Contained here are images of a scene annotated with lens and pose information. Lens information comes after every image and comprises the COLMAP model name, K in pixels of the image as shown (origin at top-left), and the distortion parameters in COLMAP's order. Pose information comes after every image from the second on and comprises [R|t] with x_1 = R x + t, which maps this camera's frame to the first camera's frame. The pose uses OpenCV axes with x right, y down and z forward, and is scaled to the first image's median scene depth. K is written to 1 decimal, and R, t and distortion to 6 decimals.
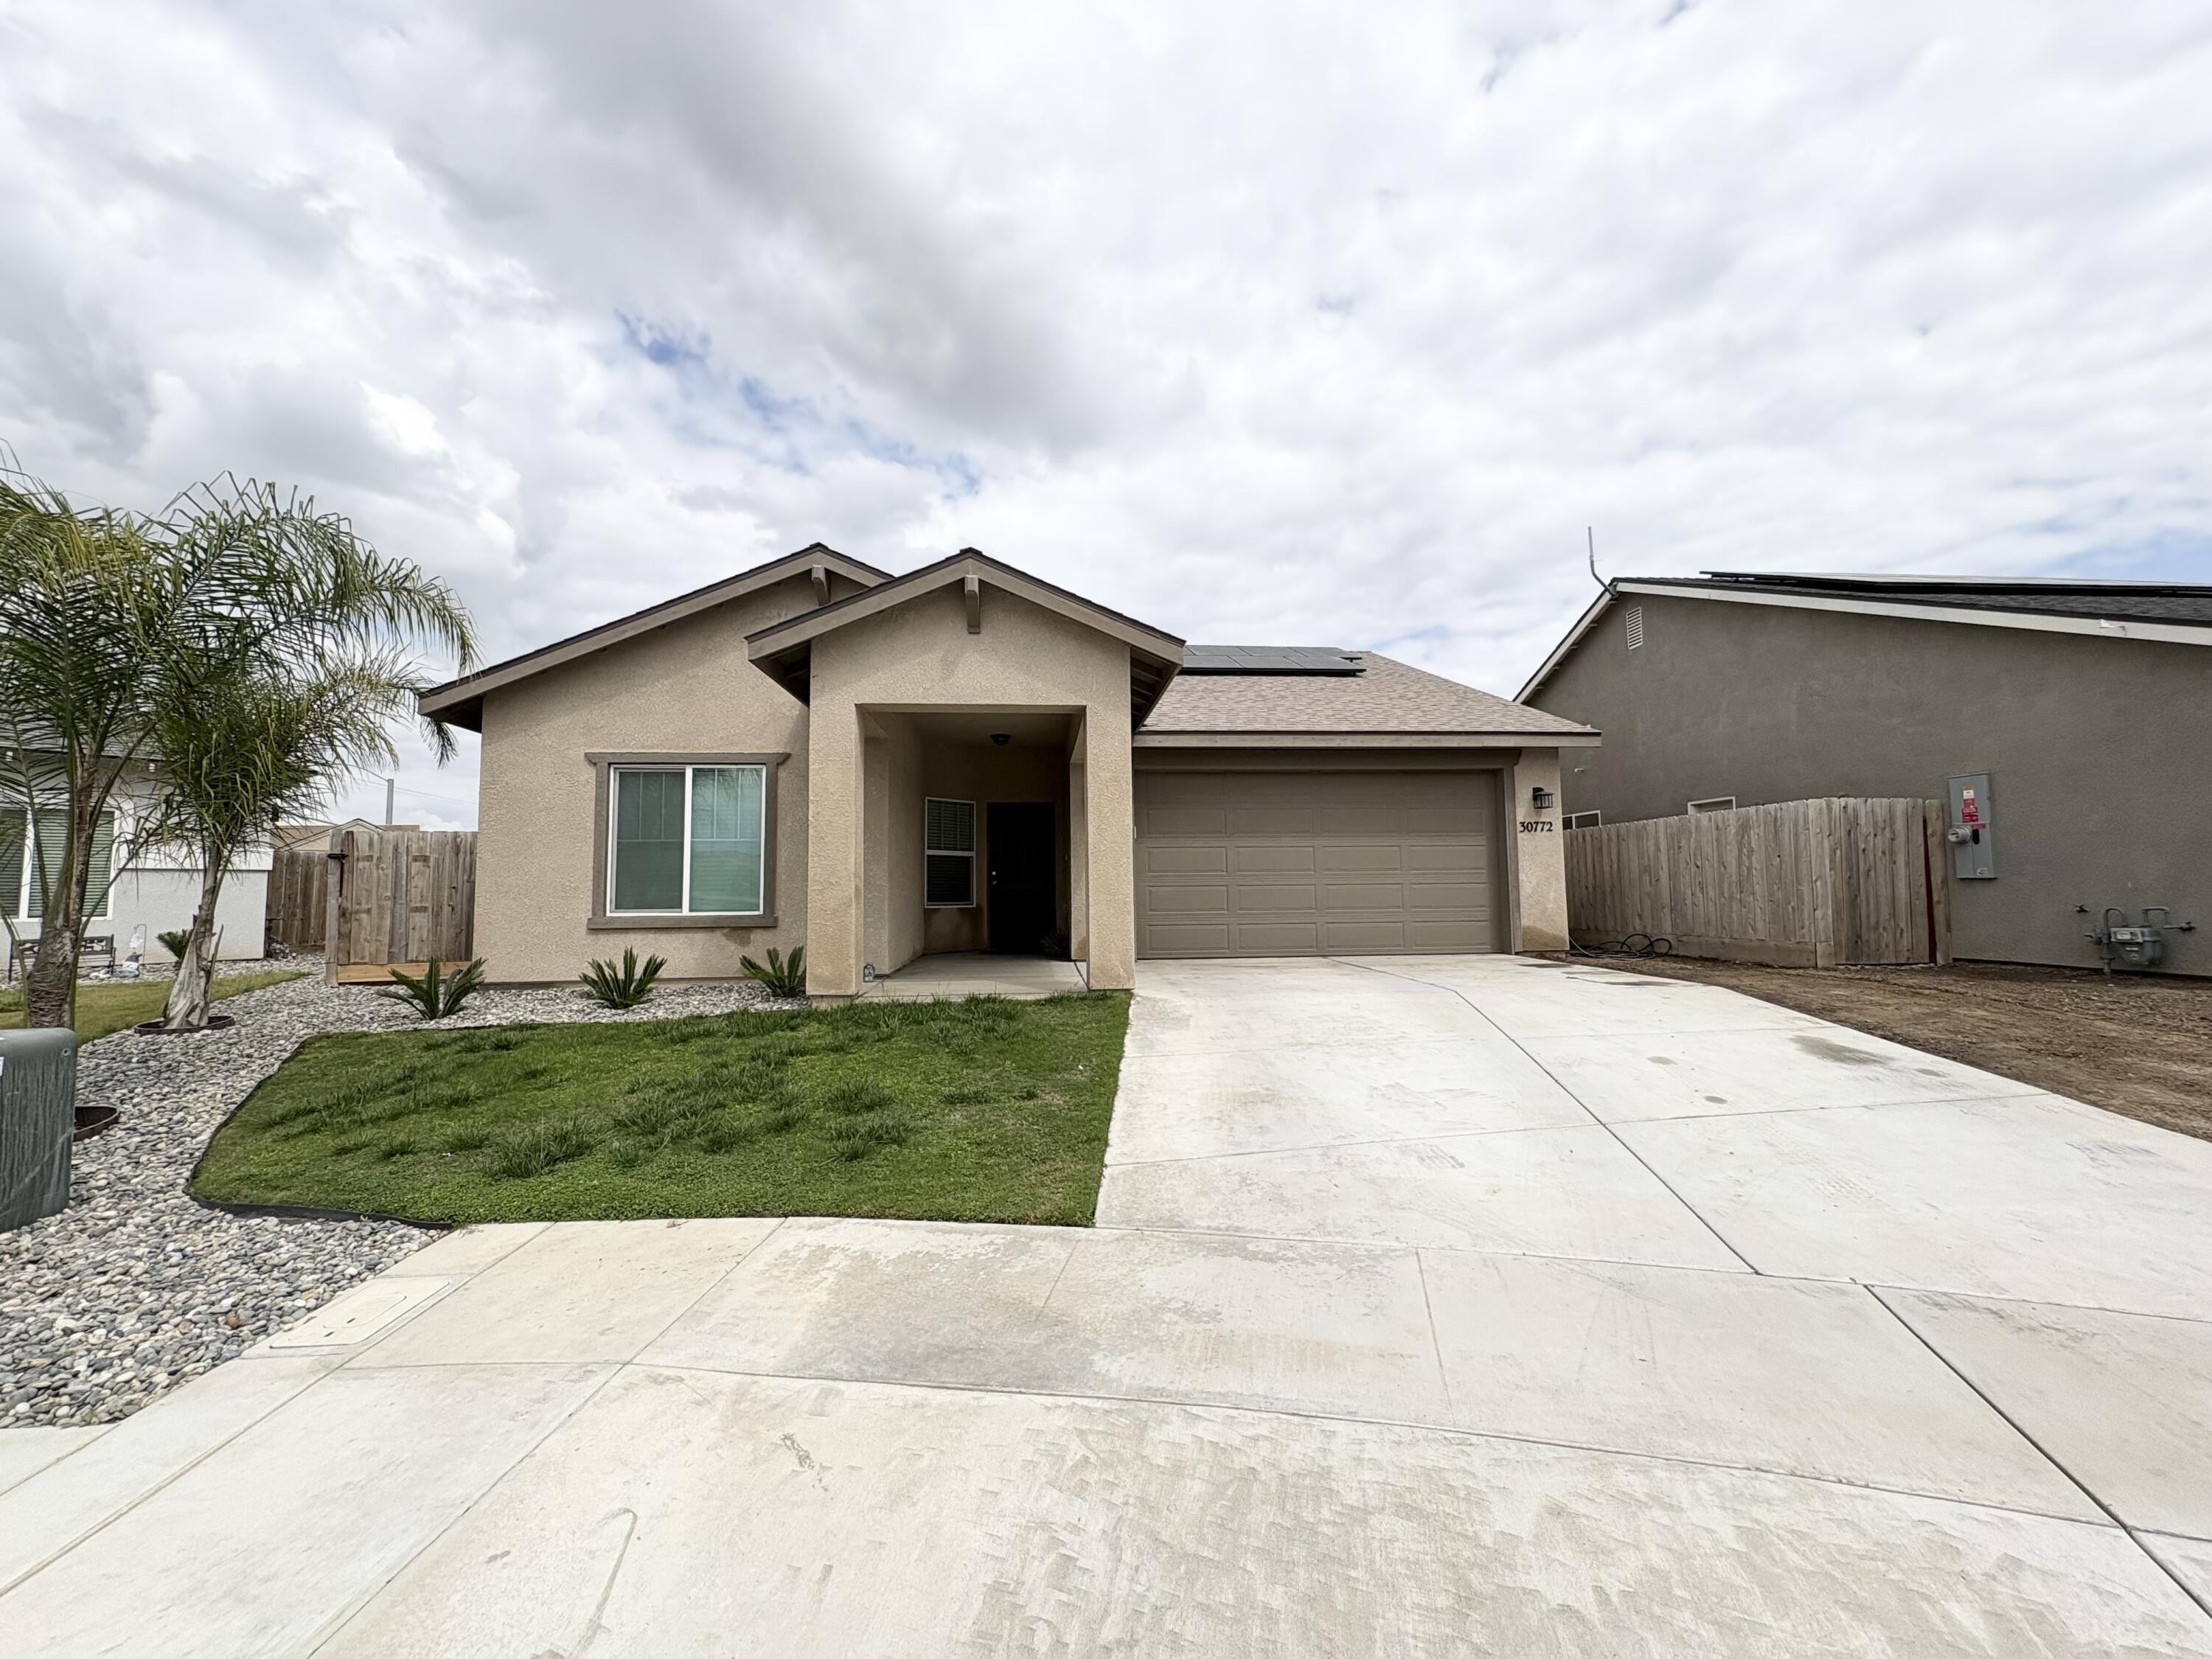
lens RADIAL K [[883.3, 0, 1106.2], [0, 883.3, 826.9], [0, 0, 1]] dist [-0.000921, 0.000272]
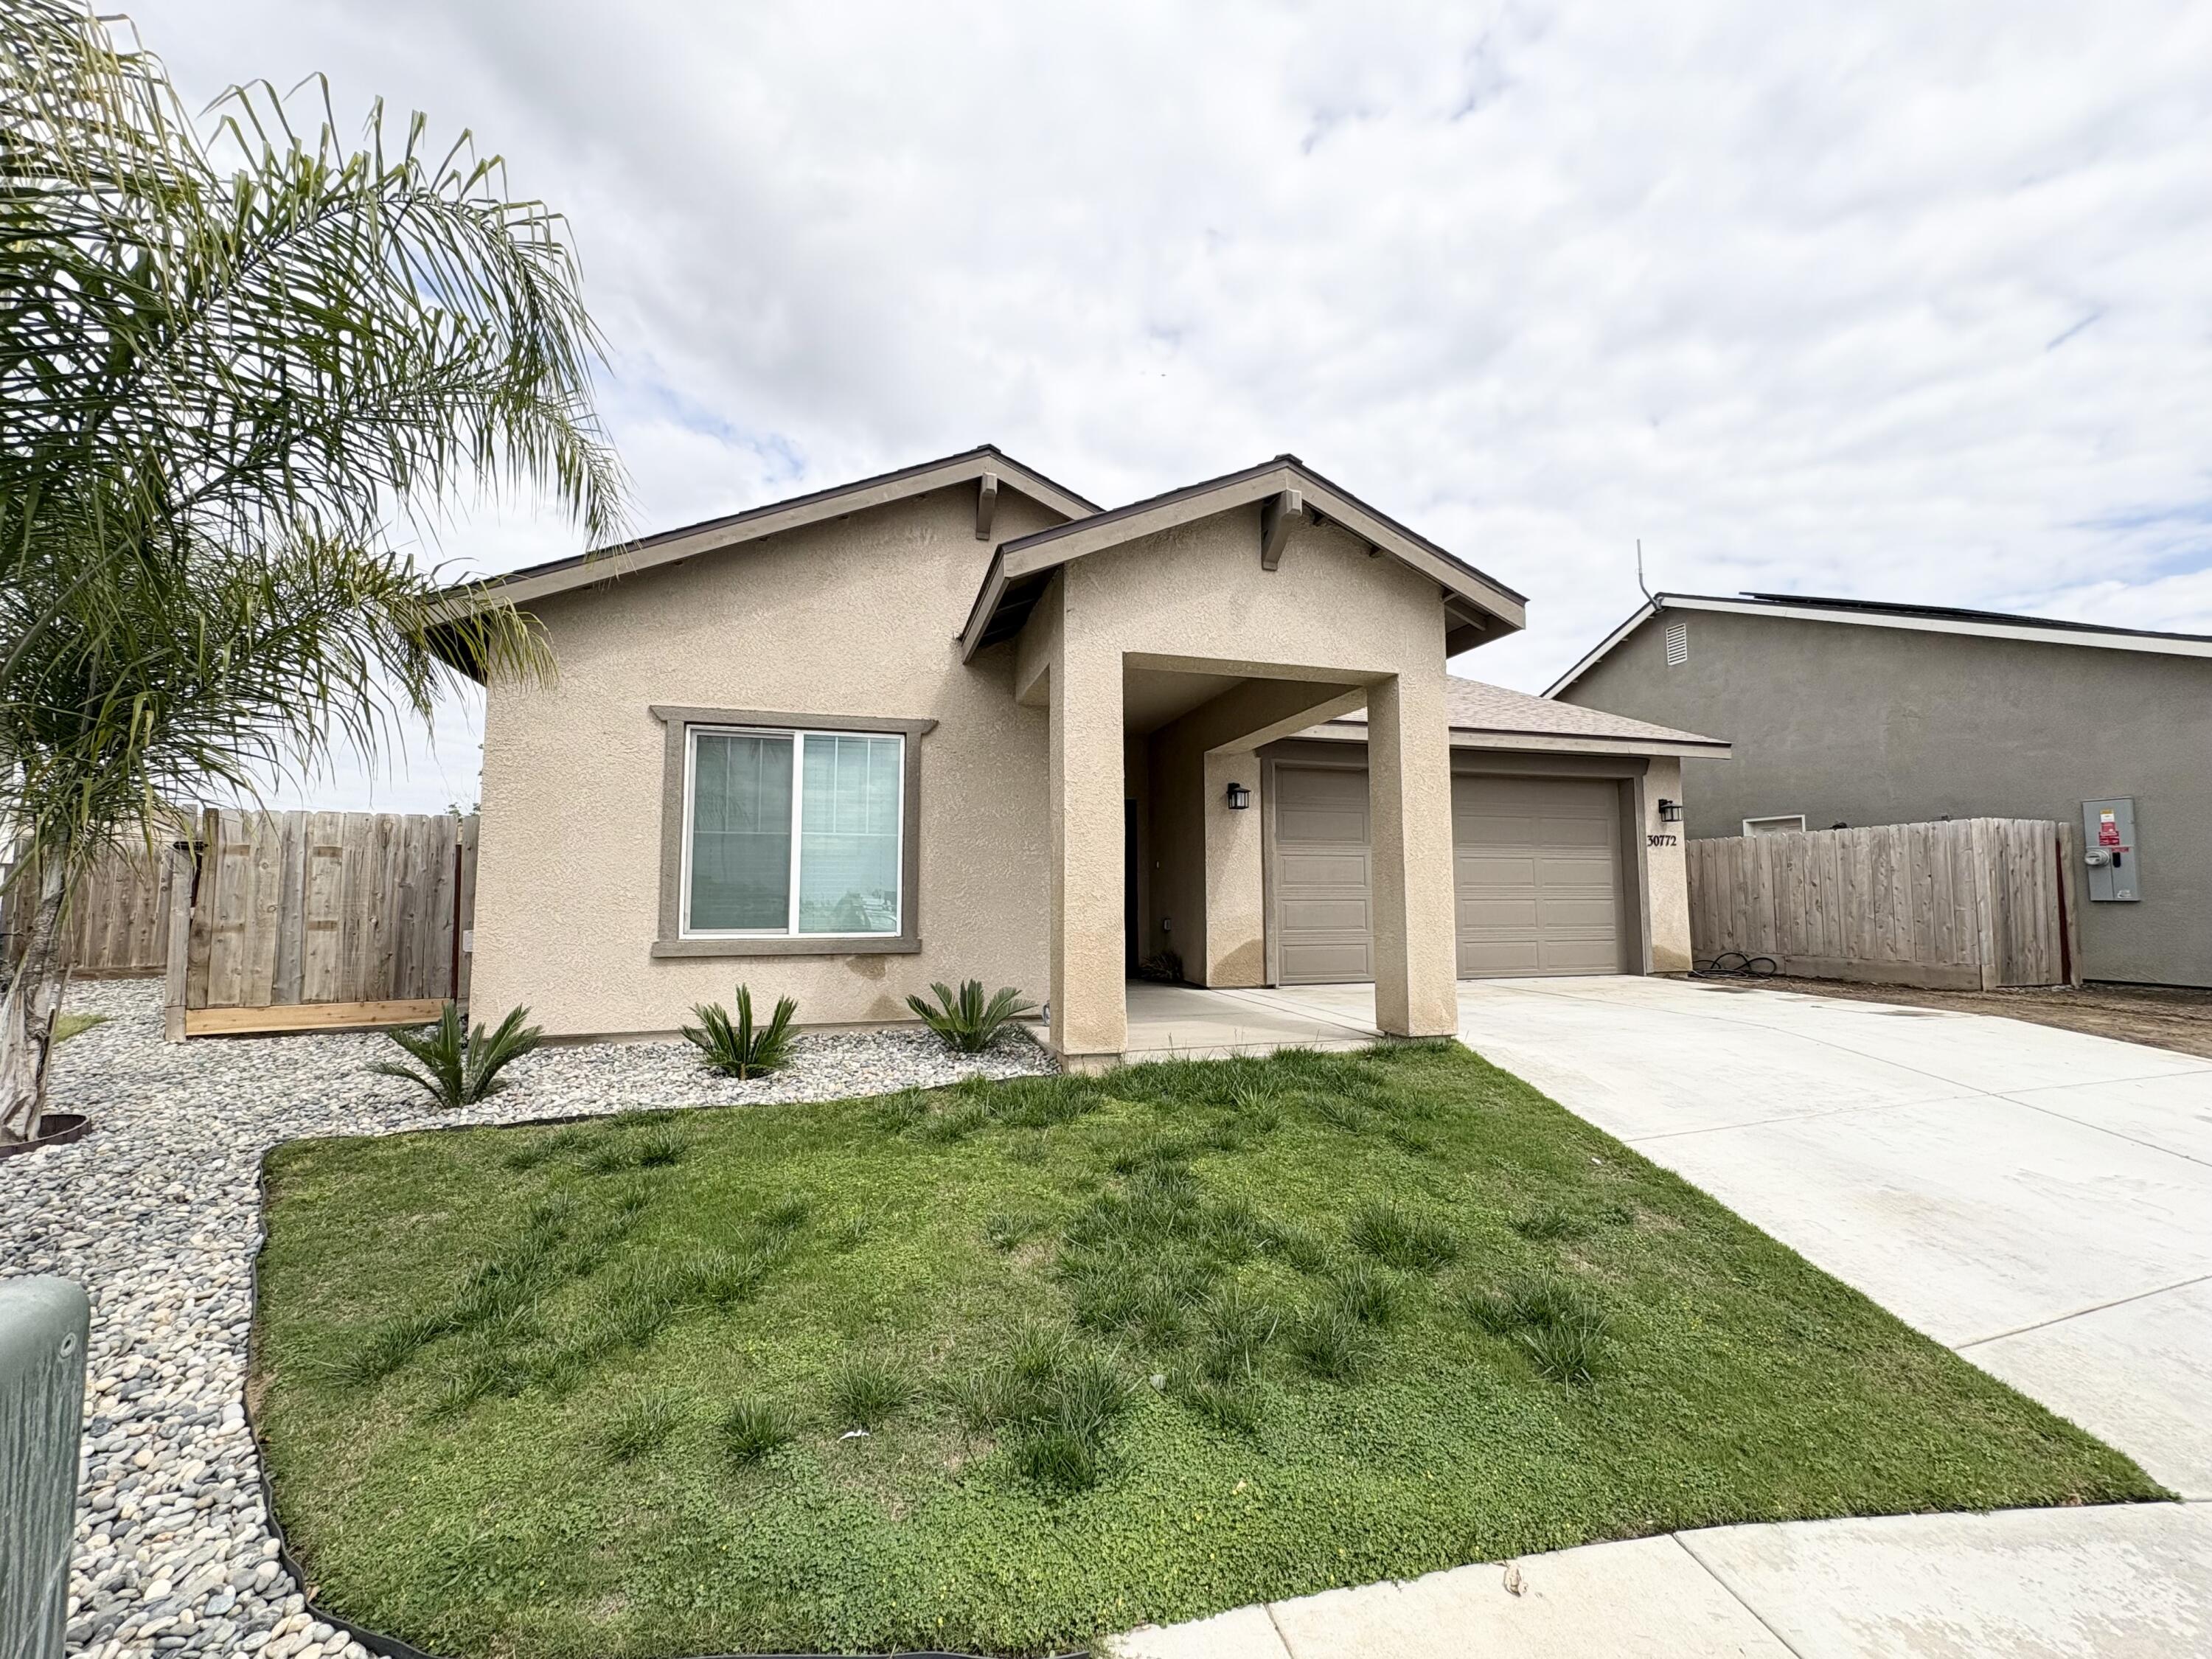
lens RADIAL K [[882.5, 0, 1104.4], [0, 882.5, 829.2], [0, 0, 1]] dist [0.000380, -0.000094]
pose [[0.980632, 0.024288, 0.194345, -0.338409], [-0.023403, 0.999703, -0.006852, 0.009641], [-0.194454, 0.002171, 0.980909, 0.222252]]
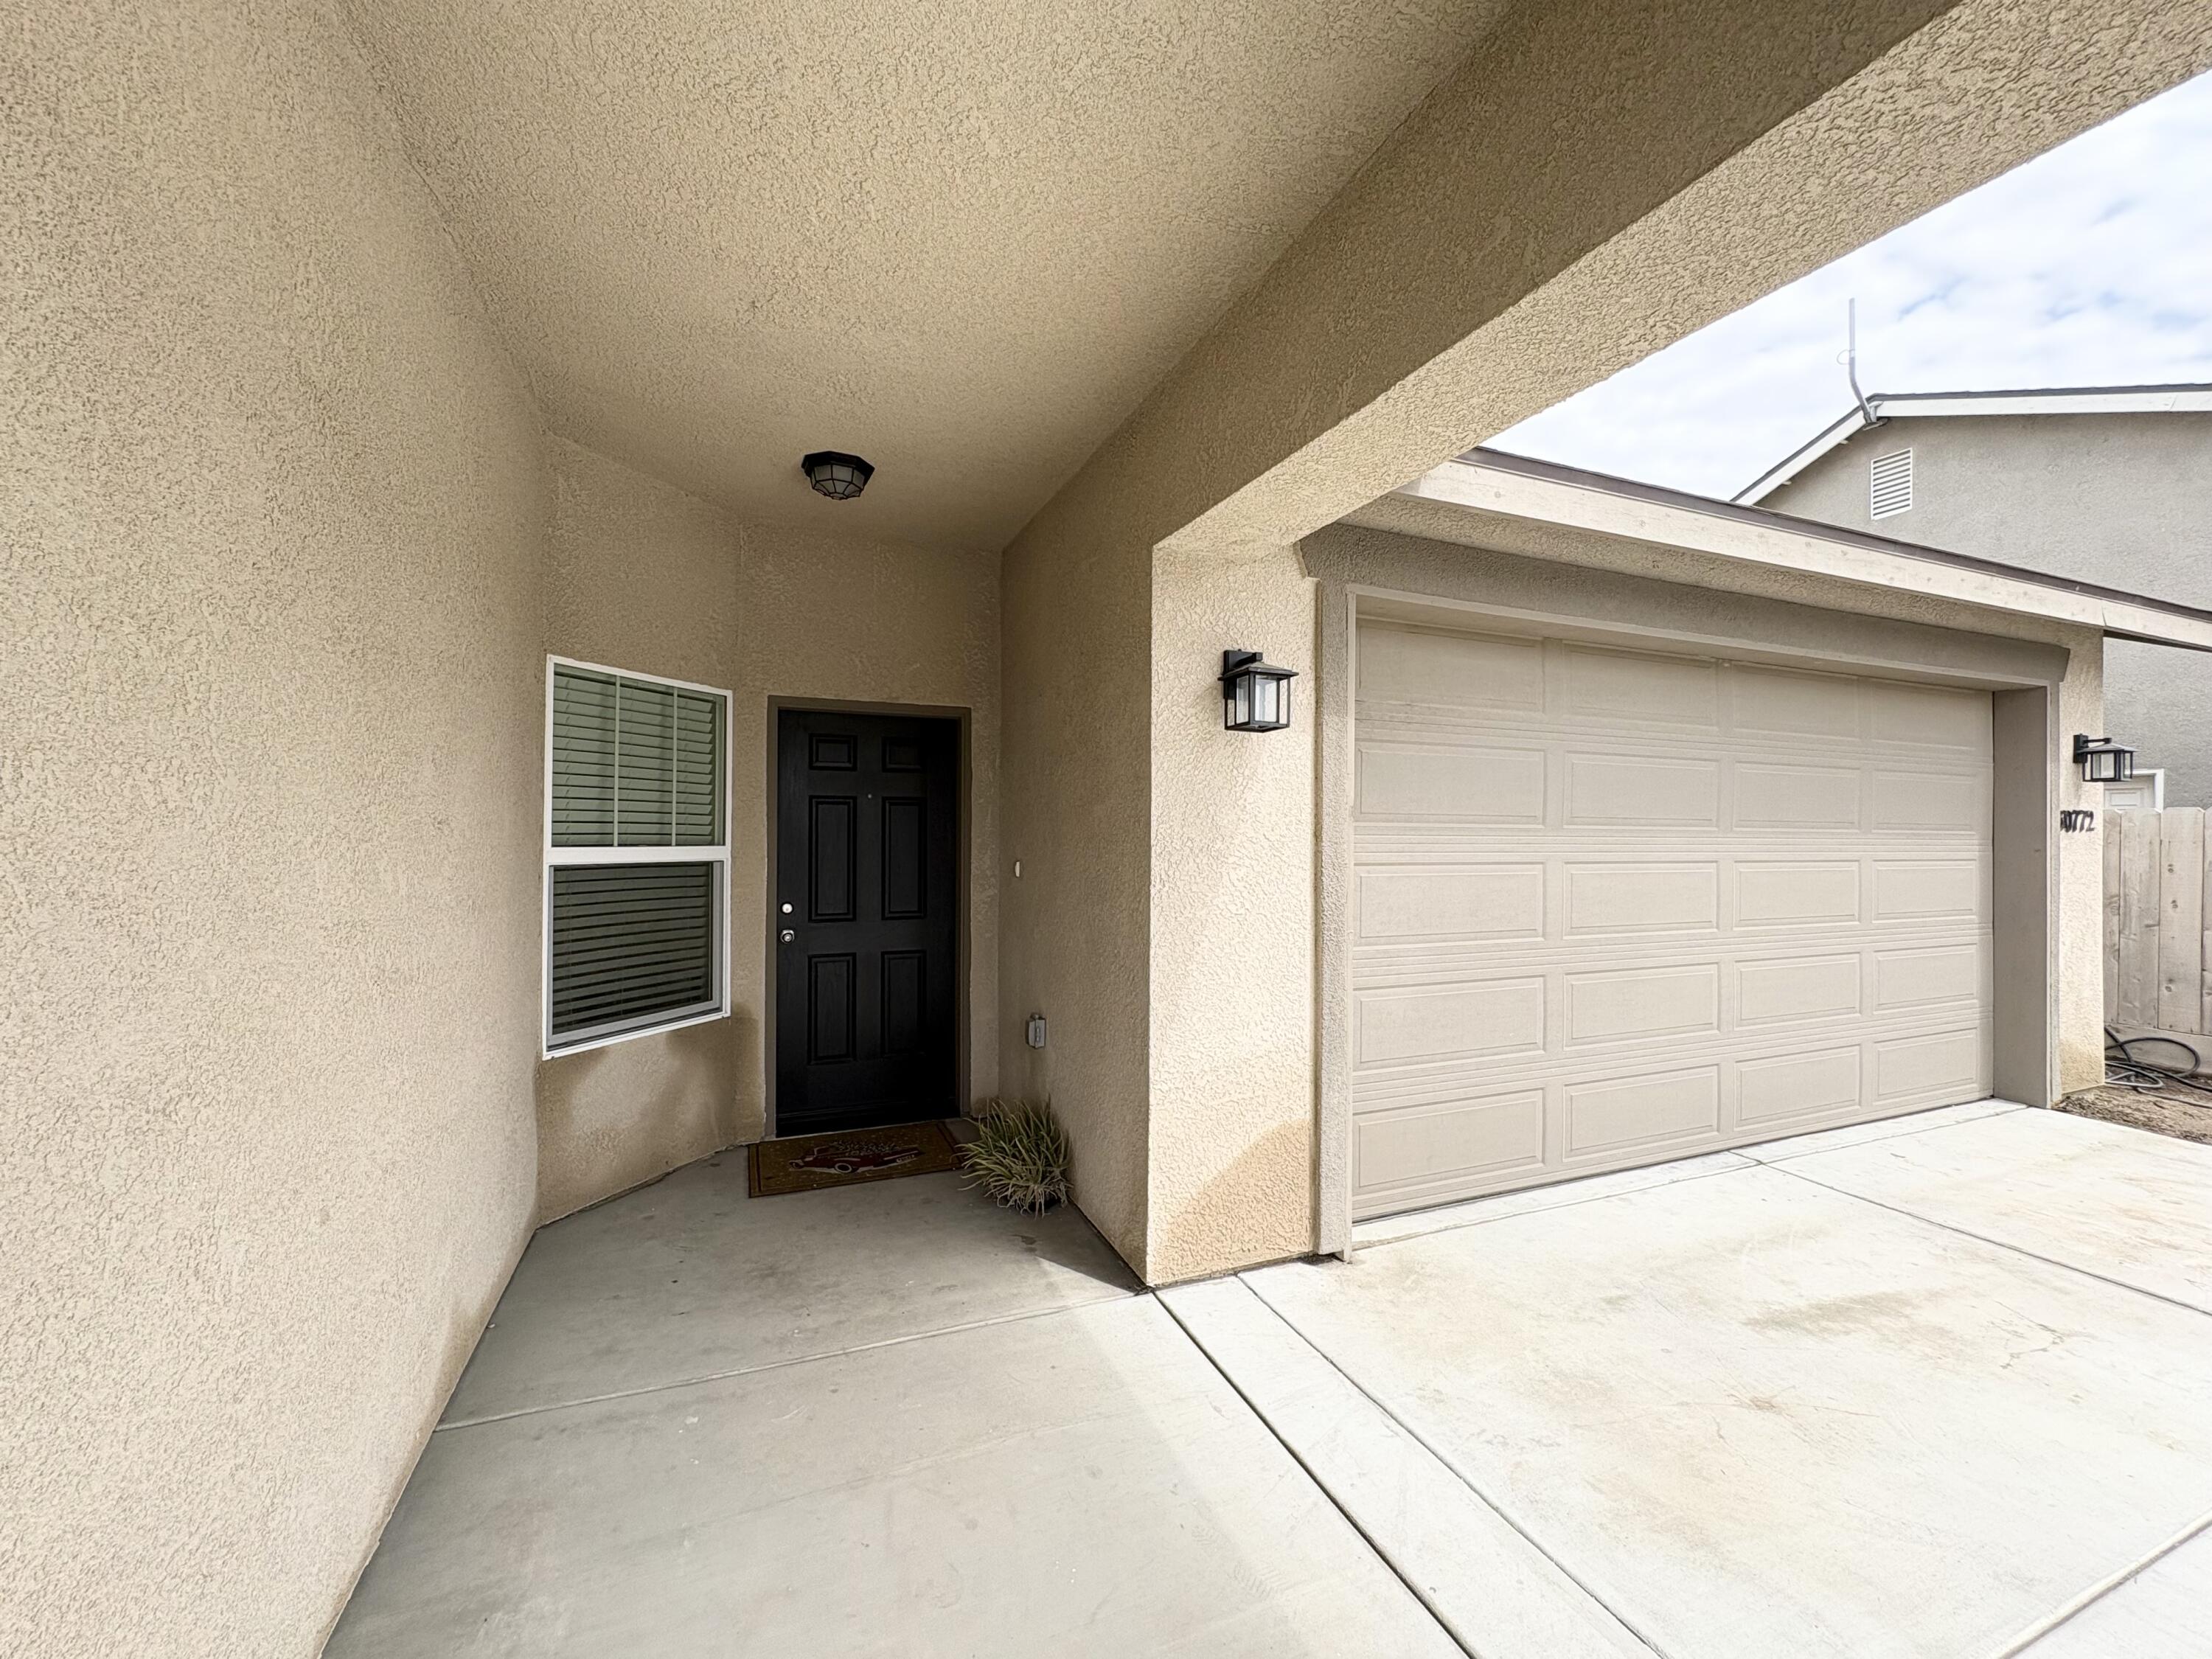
lens RADIAL K [[896.0, 0, 1106.0], [0, 896.0, 829.5], [0, 0, 1]] dist [-0.000139, -0.000052]
pose [[0.950653, 0.019258, 0.309657, -0.155508], [-0.042342, 0.996786, 0.067999, -0.007161], [-0.307352, -0.077755, 0.948414, 0.850445]]
